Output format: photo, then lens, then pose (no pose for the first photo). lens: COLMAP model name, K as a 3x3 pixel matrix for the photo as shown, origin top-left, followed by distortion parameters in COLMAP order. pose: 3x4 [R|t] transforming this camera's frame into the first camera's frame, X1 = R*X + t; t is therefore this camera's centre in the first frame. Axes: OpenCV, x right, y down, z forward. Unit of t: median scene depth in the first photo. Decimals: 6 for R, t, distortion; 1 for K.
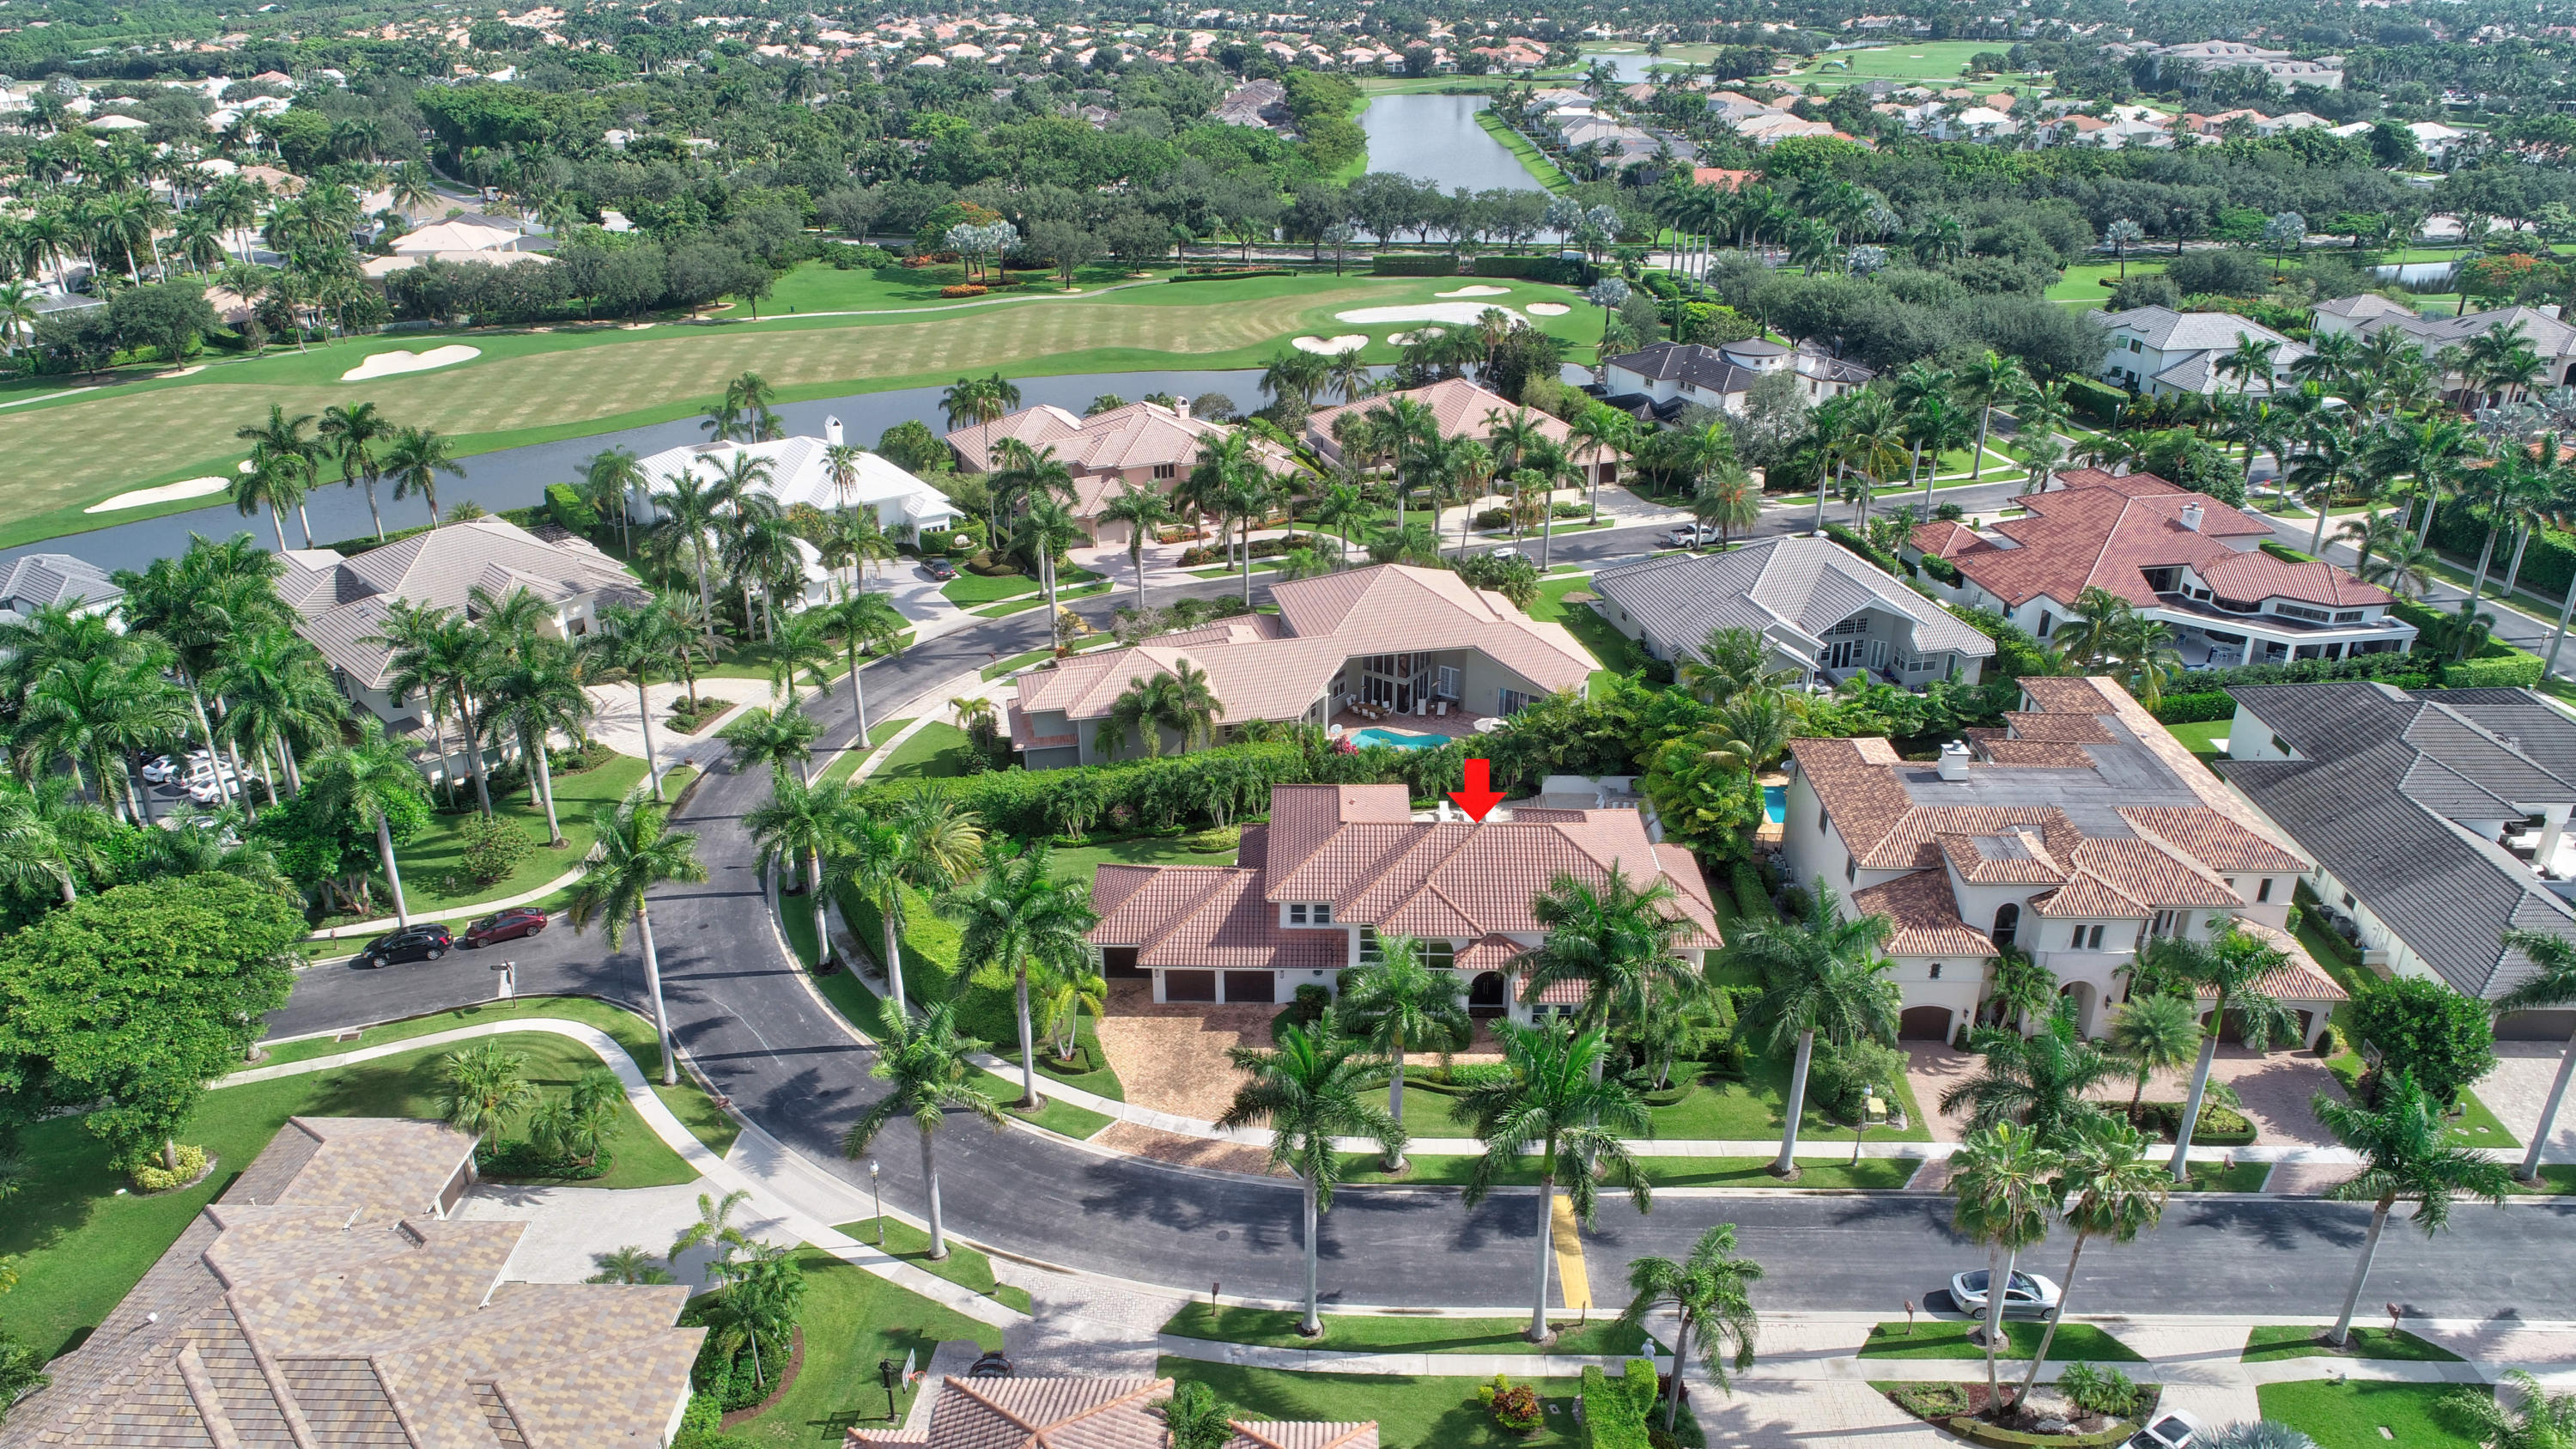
lens RADIAL K [[1741.9, 0, 1288.0], [0, 1741.9, 724.5], [0, 0, 1]] dist [-0.000344, -0.004699]
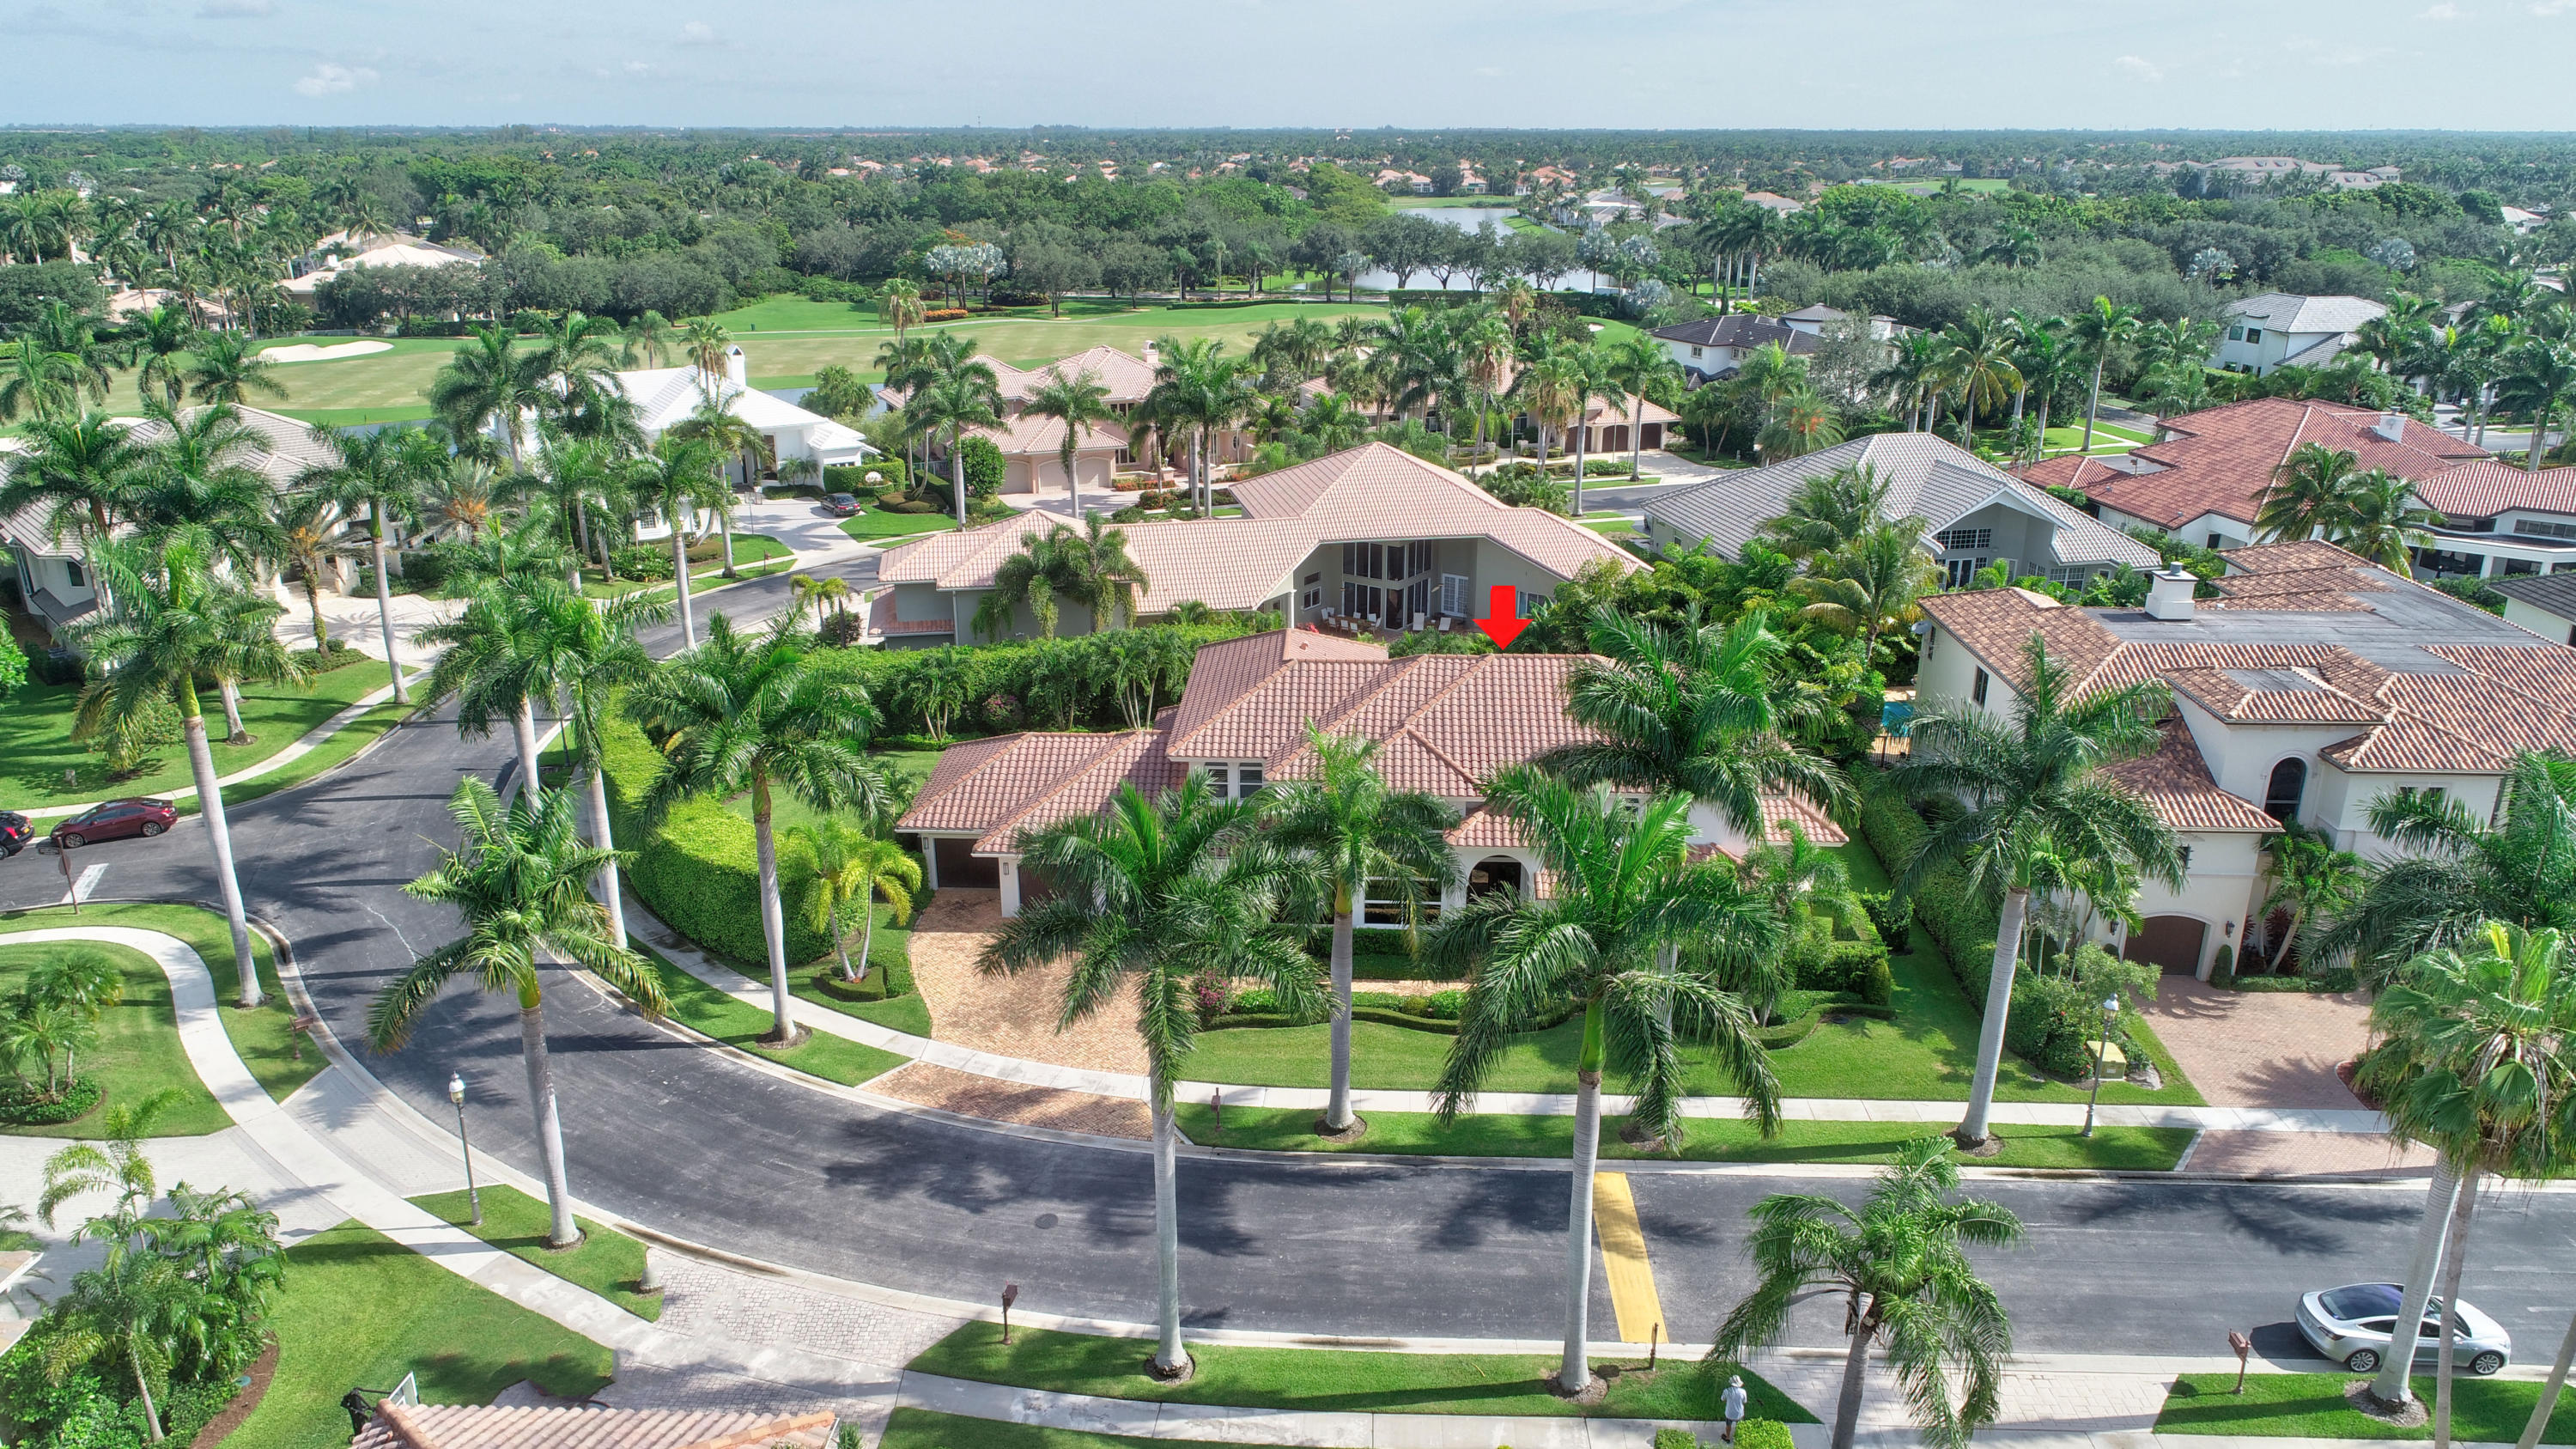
lens RADIAL K [[1741.9, 0, 1288.0], [0, 1741.9, 724.5], [0, 0, 1]] dist [-0.000344, -0.004699]
pose [[0.999782, 0.011478, -0.017435, 0.047977], [-0.013024, 0.995739, -0.091289, 0.155162], [0.016313, 0.091496, 0.995672, 0.341009]]
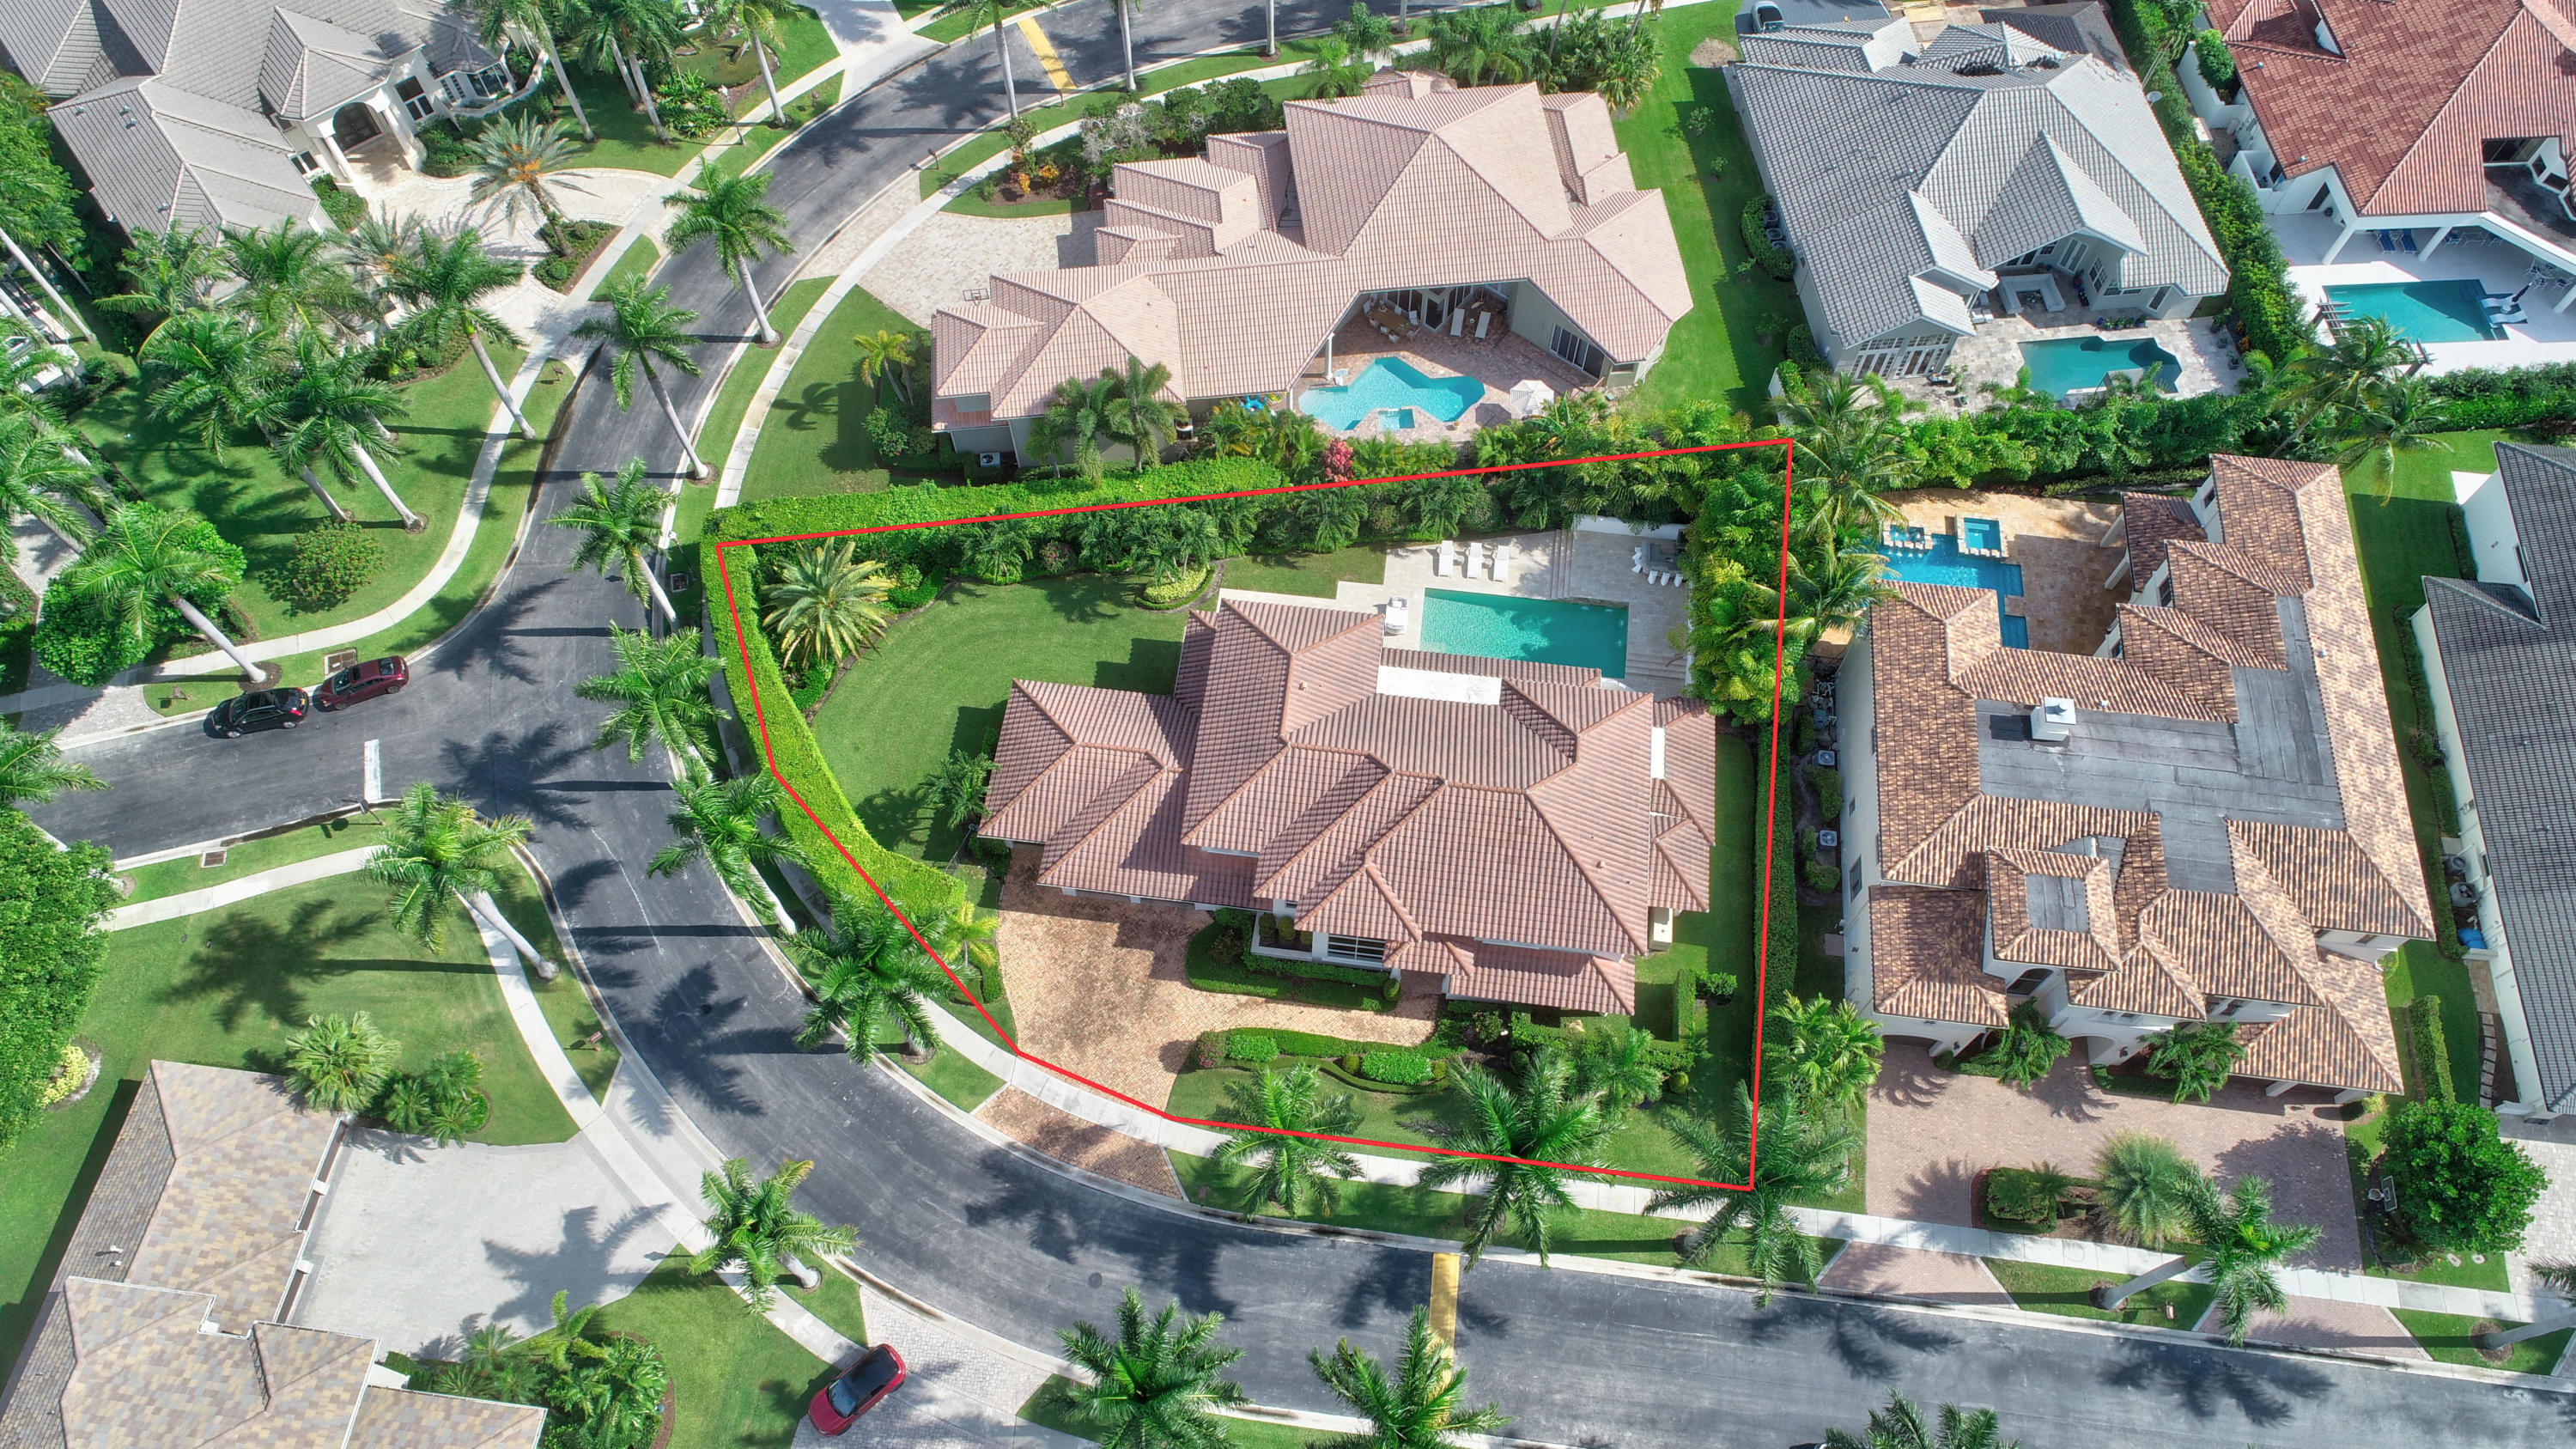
lens RADIAL K [[1766.7, 0, 1288.0], [0, 1766.7, 724.5], [0, 0, 1]] dist [-0.004024, 0.000868]
pose [[0.994781, 0.087749, -0.052063, 0.083732], [-0.039842, 0.803831, 0.593522, -0.487624], [0.093931, -0.588350, 0.803132, 0.346788]]
